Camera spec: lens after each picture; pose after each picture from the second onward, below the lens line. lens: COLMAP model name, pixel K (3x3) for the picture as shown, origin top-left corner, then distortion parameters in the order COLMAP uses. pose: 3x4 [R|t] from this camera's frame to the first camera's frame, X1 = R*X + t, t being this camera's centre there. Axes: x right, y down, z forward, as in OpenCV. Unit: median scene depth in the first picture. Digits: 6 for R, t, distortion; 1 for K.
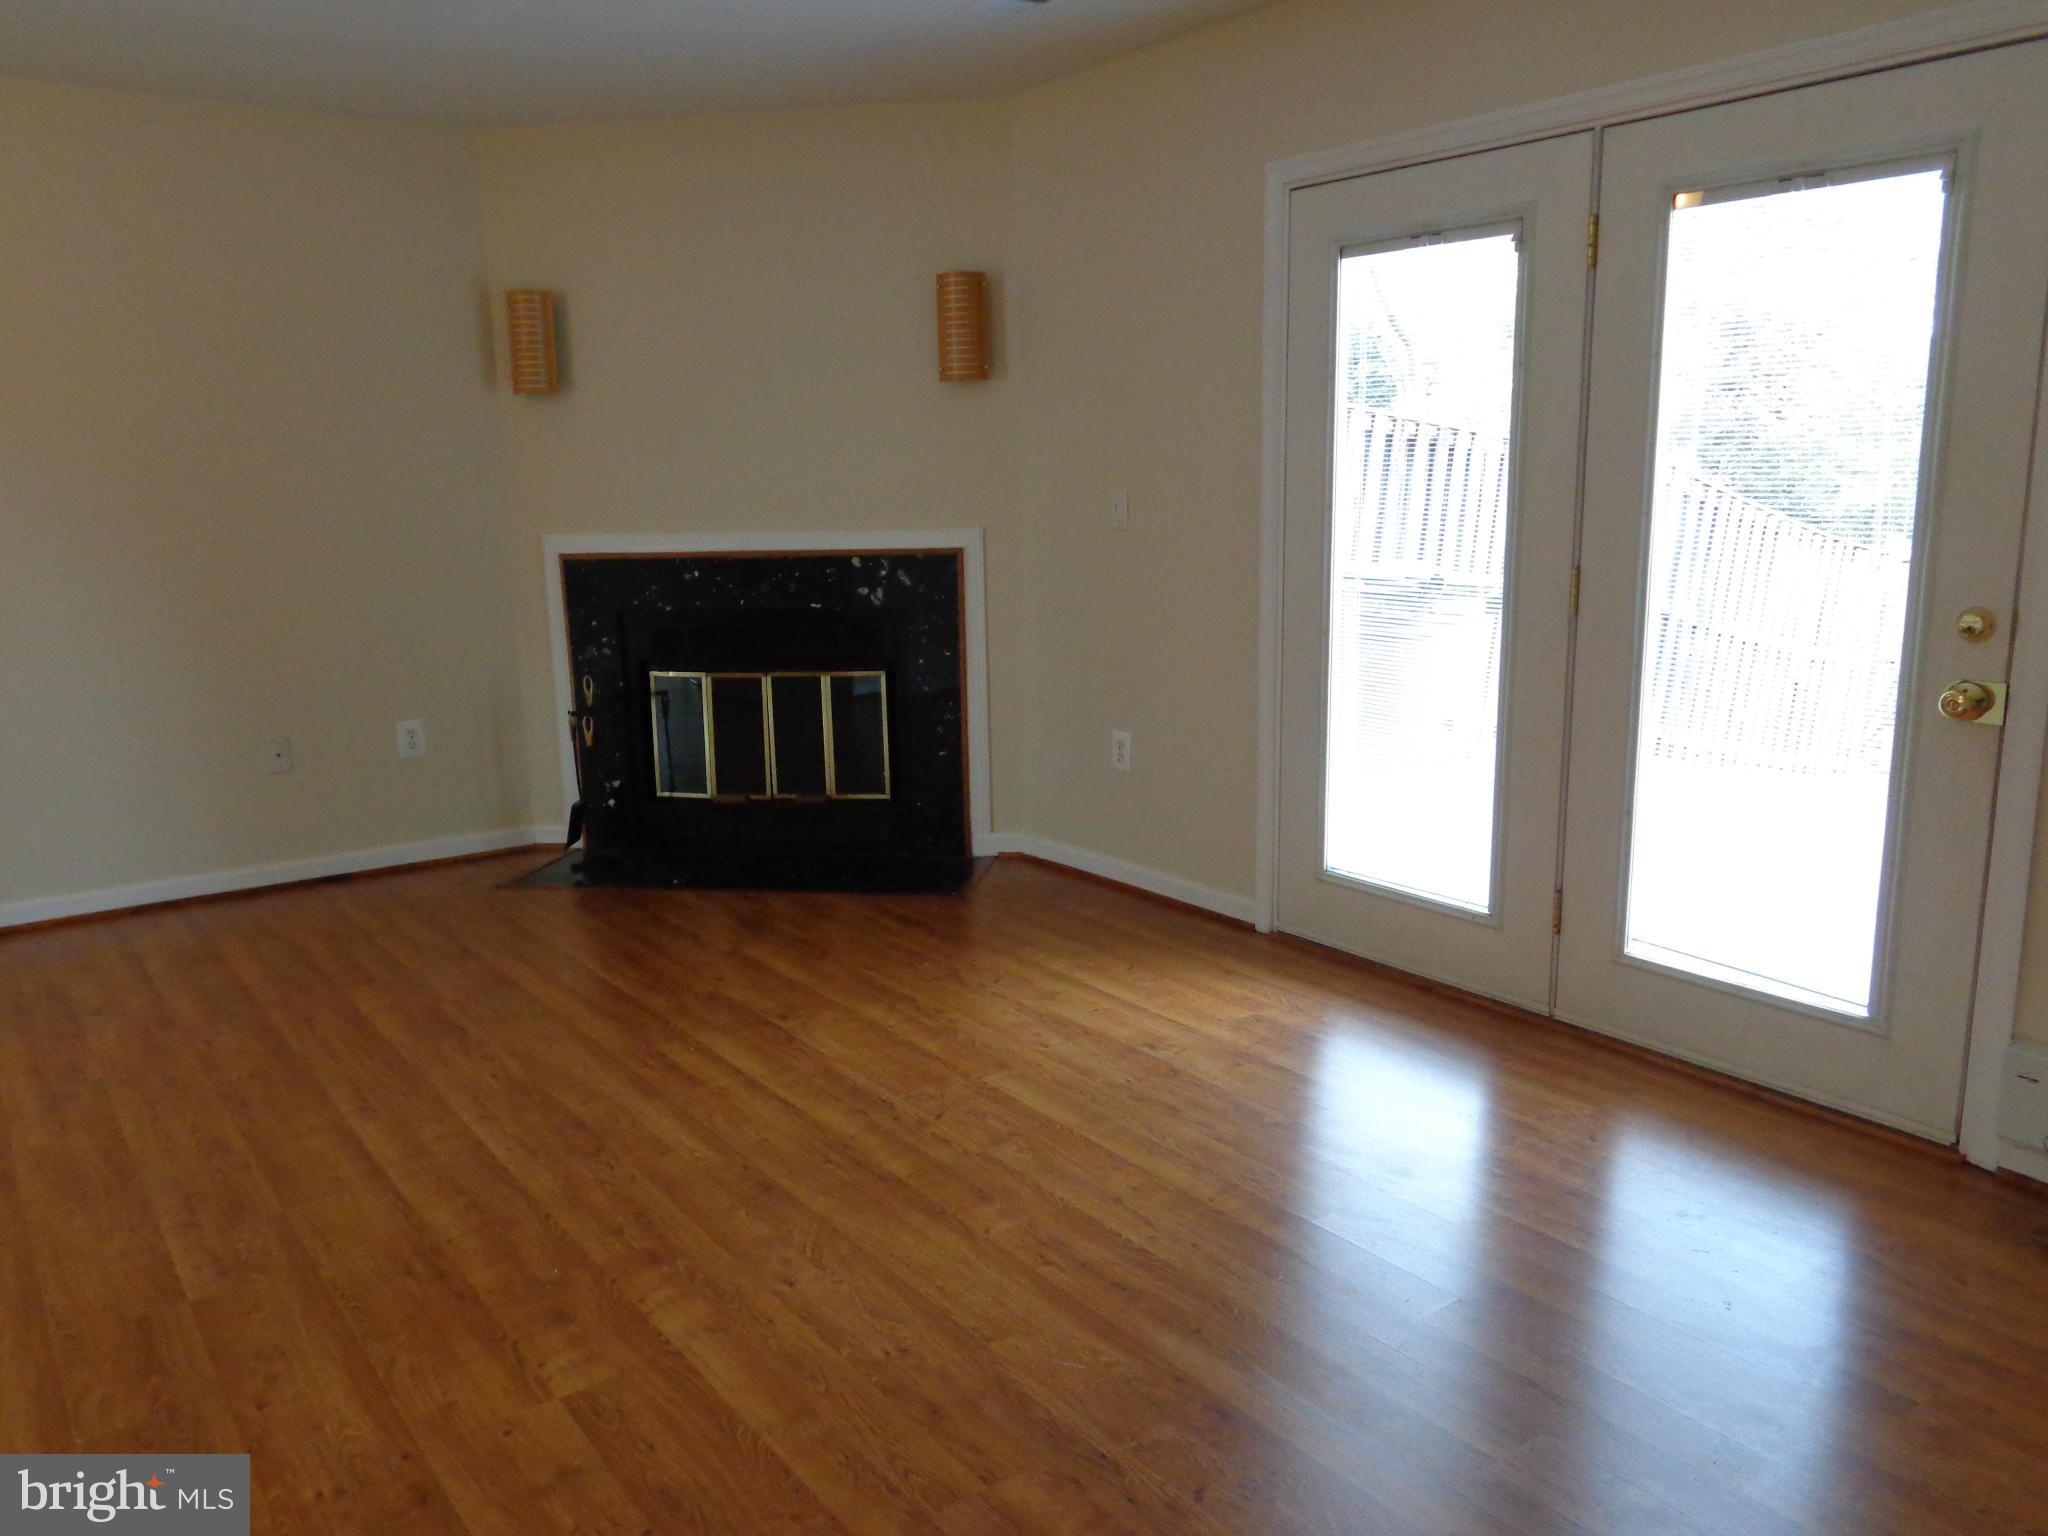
lens RADIAL K [[1540.4, 0, 1022.9], [0, 1540.4, 756.3], [0, 0, 1]] dist [0.004046, -0.000321]
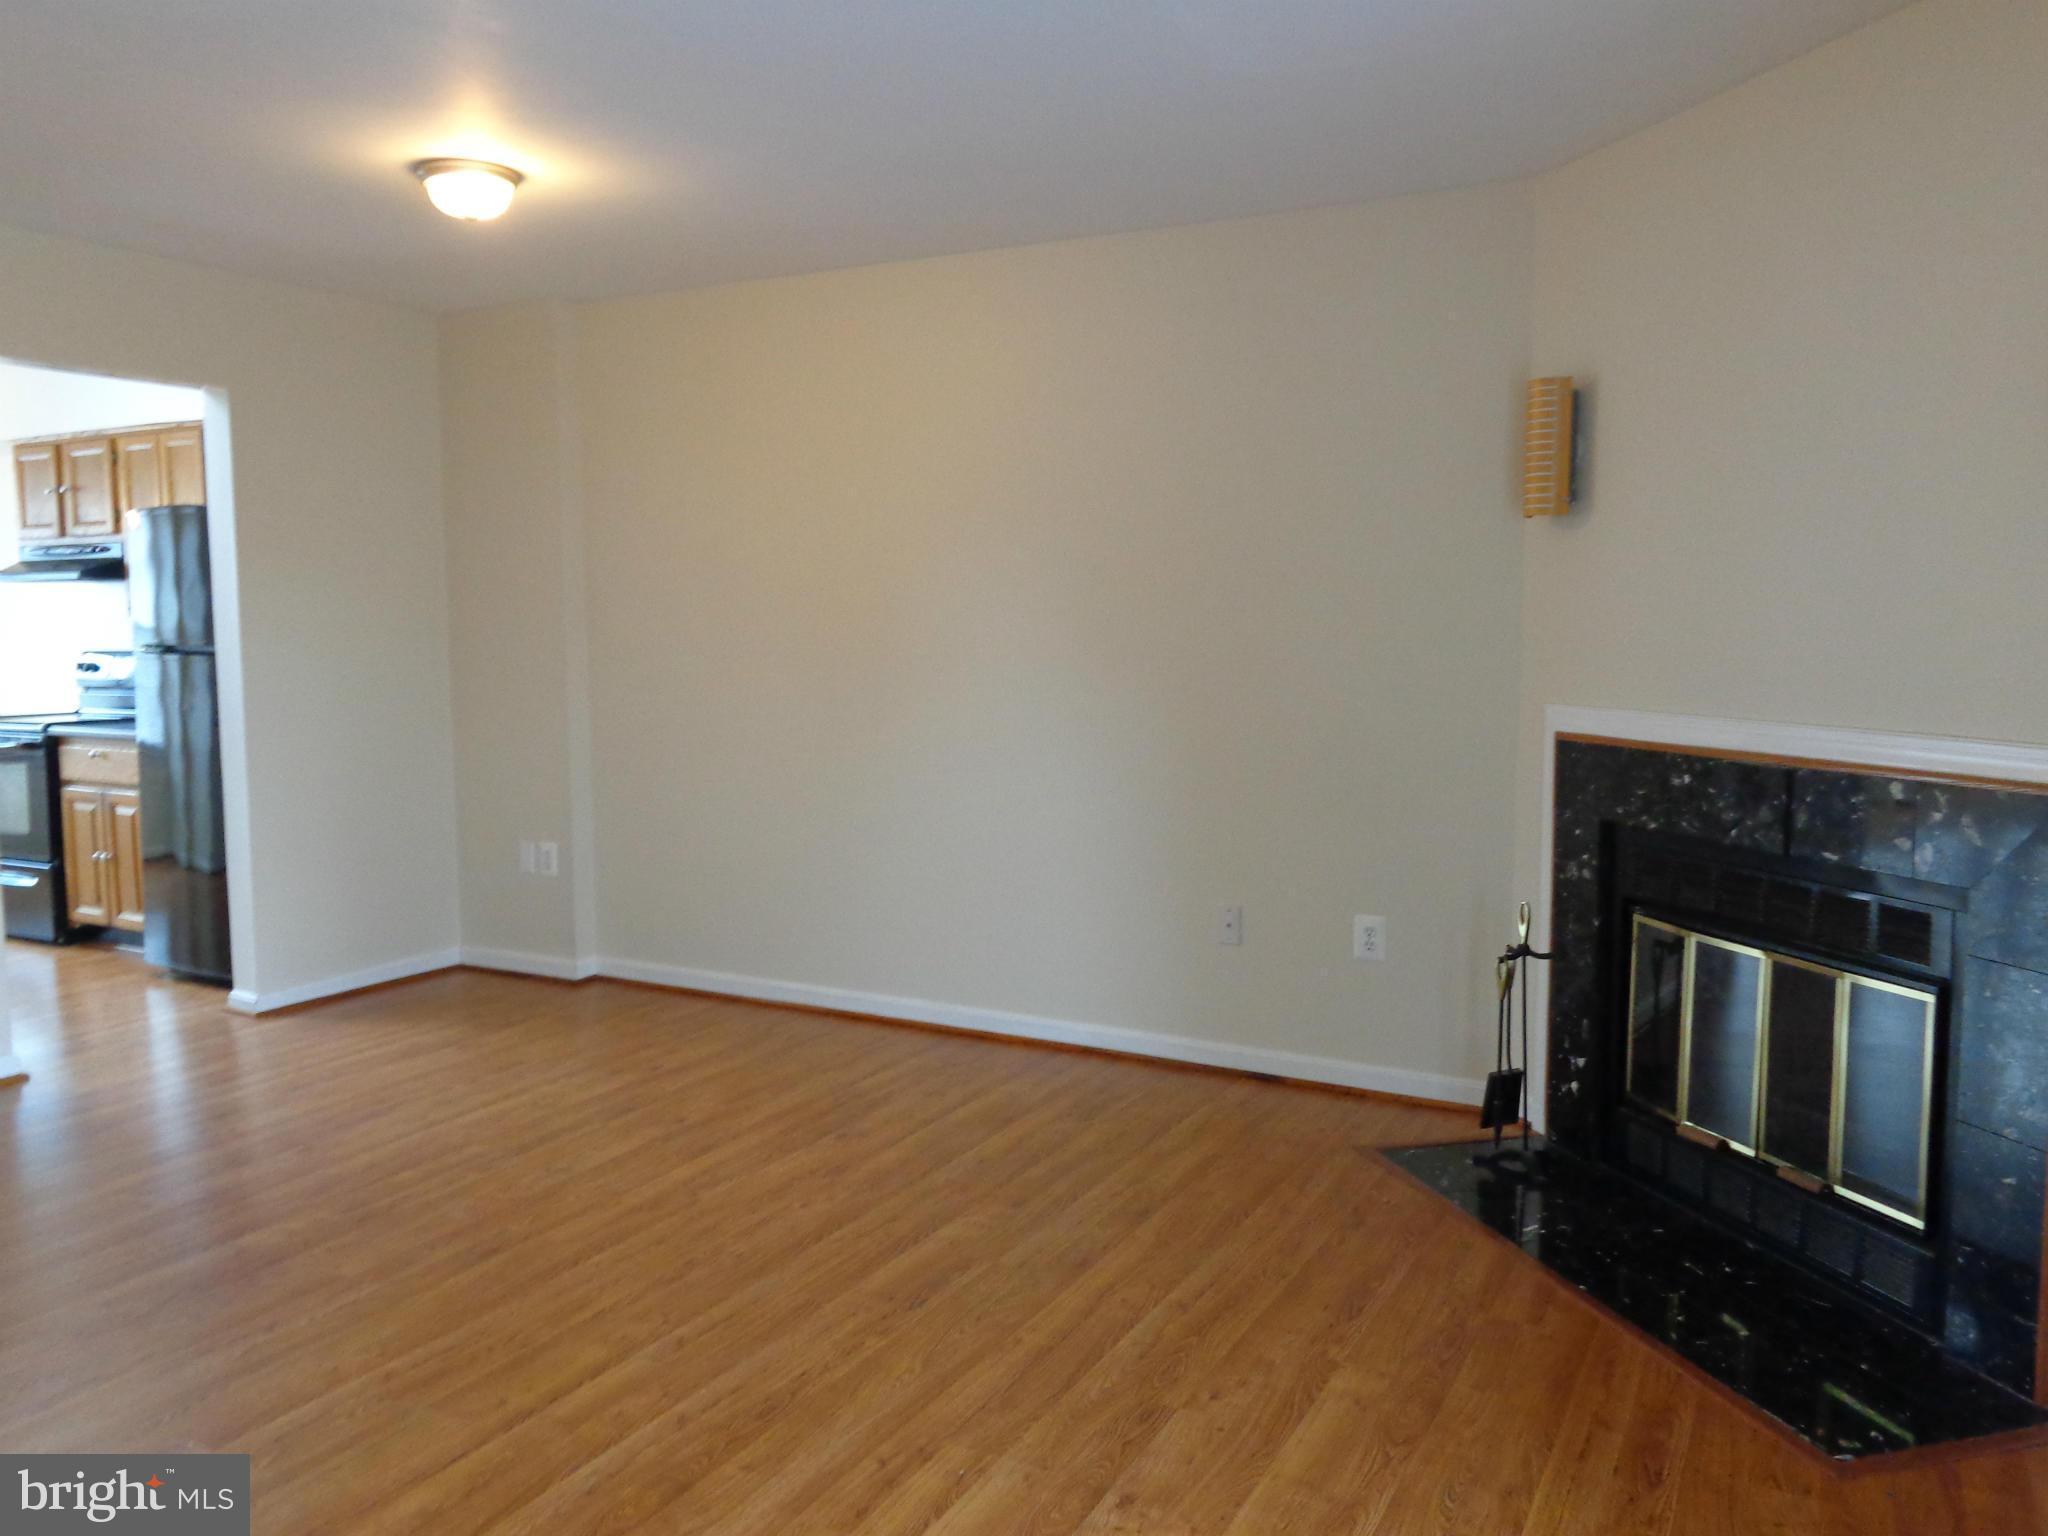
lens RADIAL K [[1540.4, 0, 1022.9], [0, 1540.4, 756.3], [0, 0, 1]] dist [0.004046, -0.000321]
pose [[0.434932, 0.100387, -0.894850, 0.253108], [-0.179613, 0.983468, 0.023029, -0.094789], [0.882368, 0.150710, 0.445772, 0.472258]]
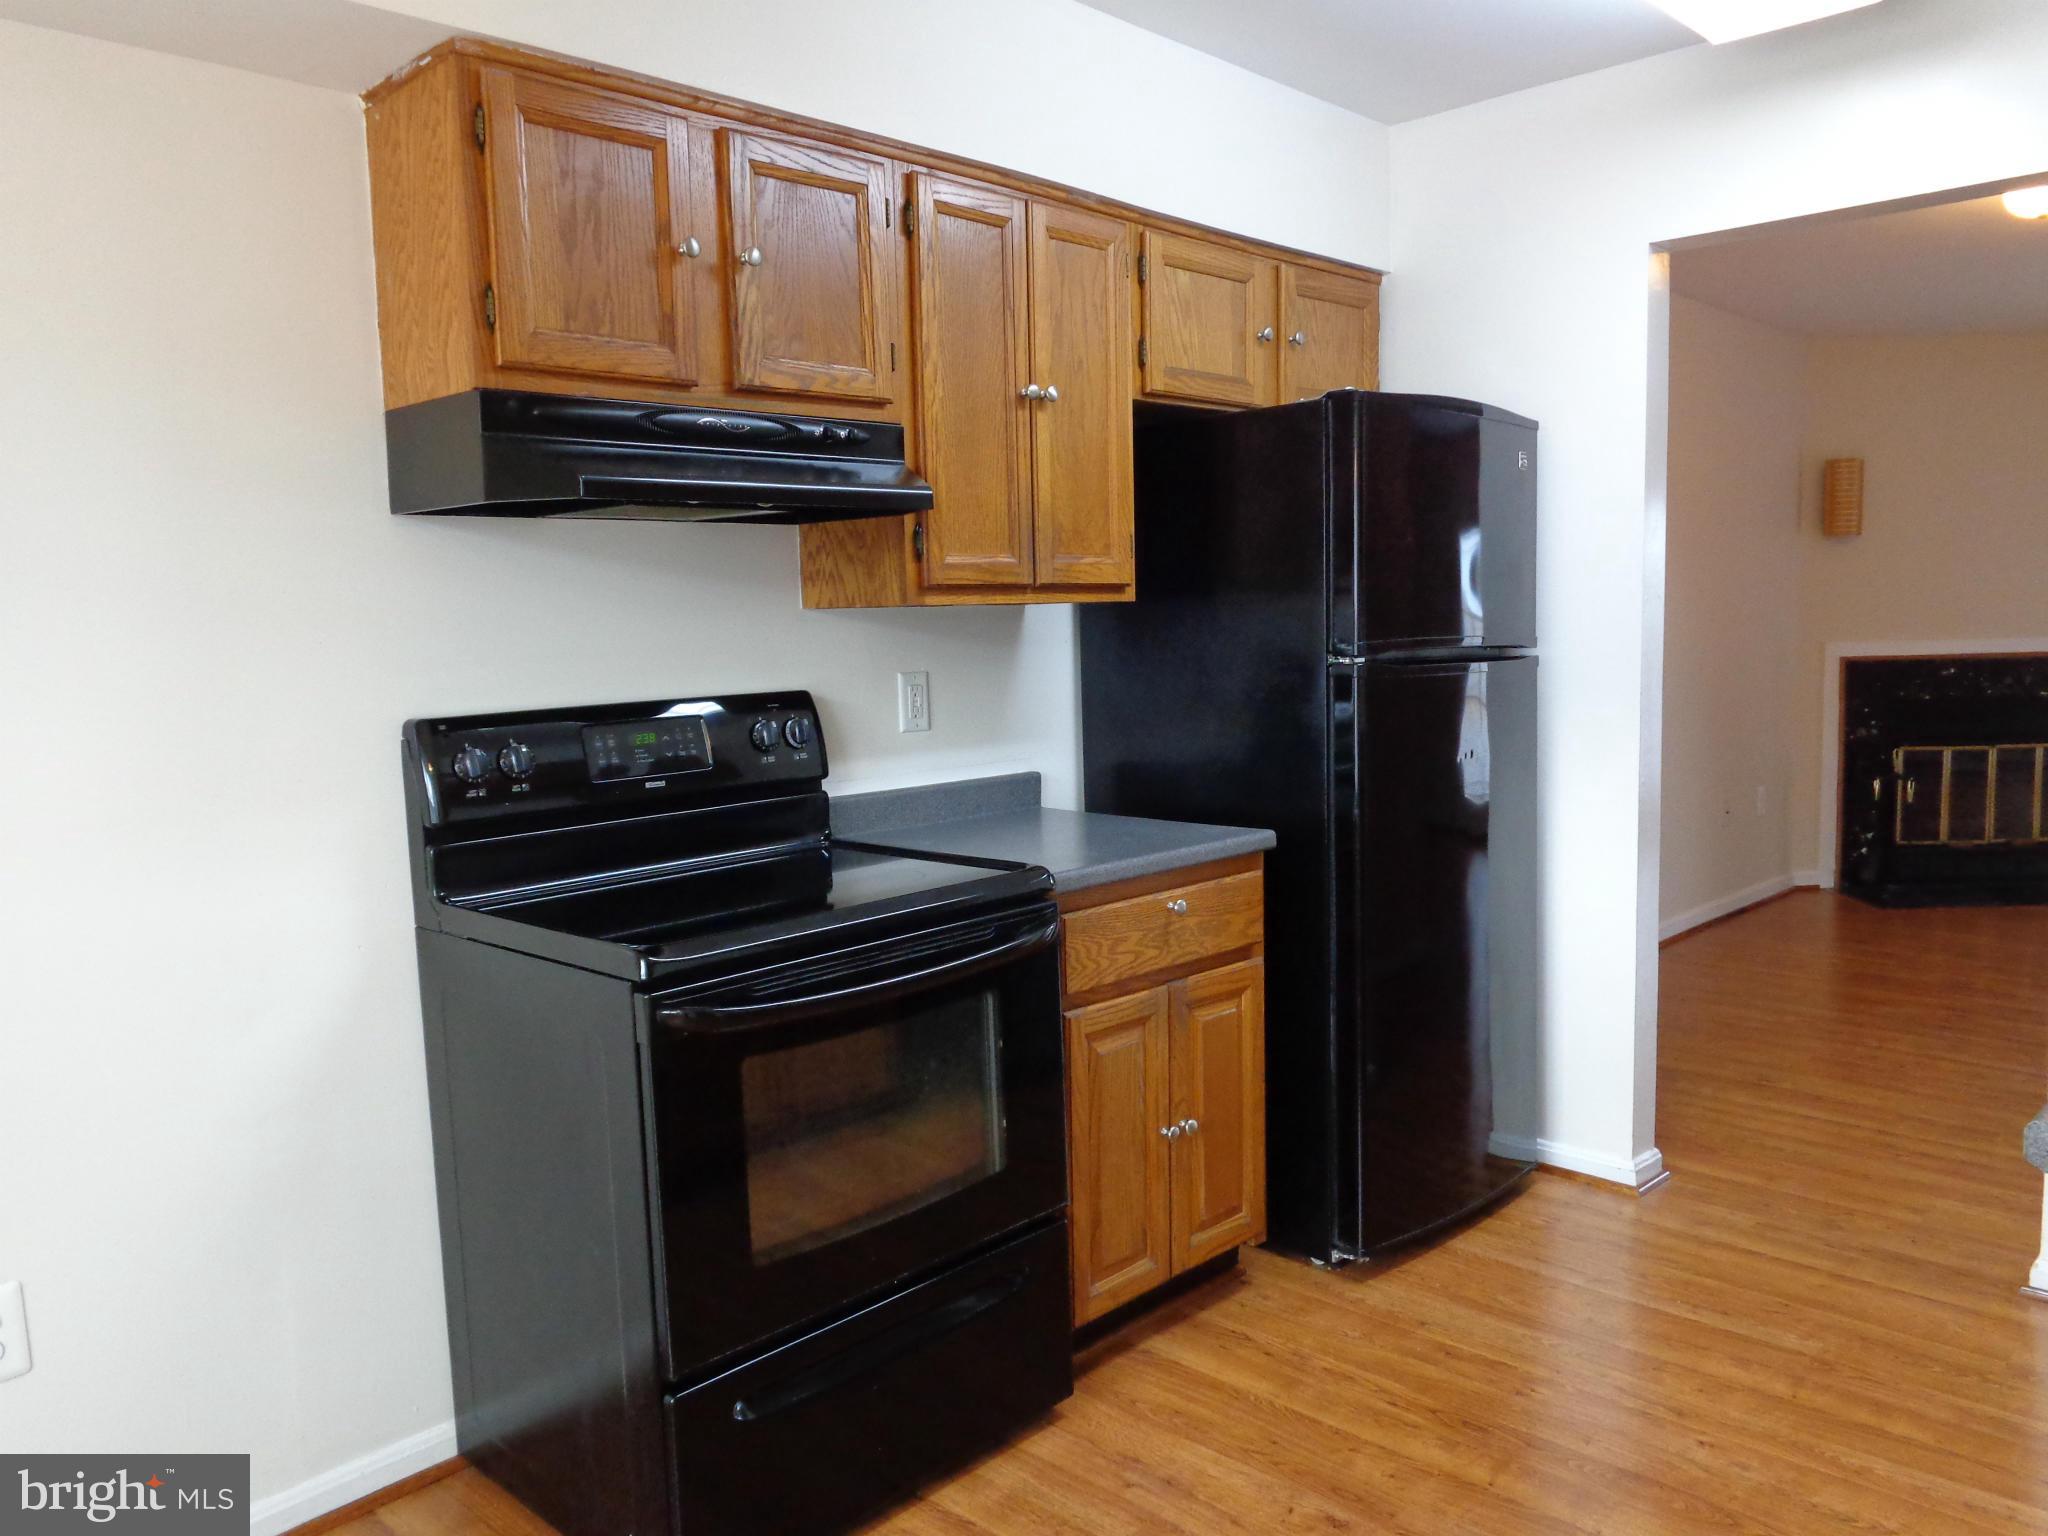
lens RADIAL K [[1540.4, 0, 1022.9], [0, 1540.4, 756.3], [0, 0, 1]] dist [0.004046, -0.000321]
pose [[0.982953, -0.013770, 0.183339, -1.263436], [0.032157, 0.994696, -0.097698, 0.058419], [-0.181021, 0.101928, 0.978183, -0.138946]]
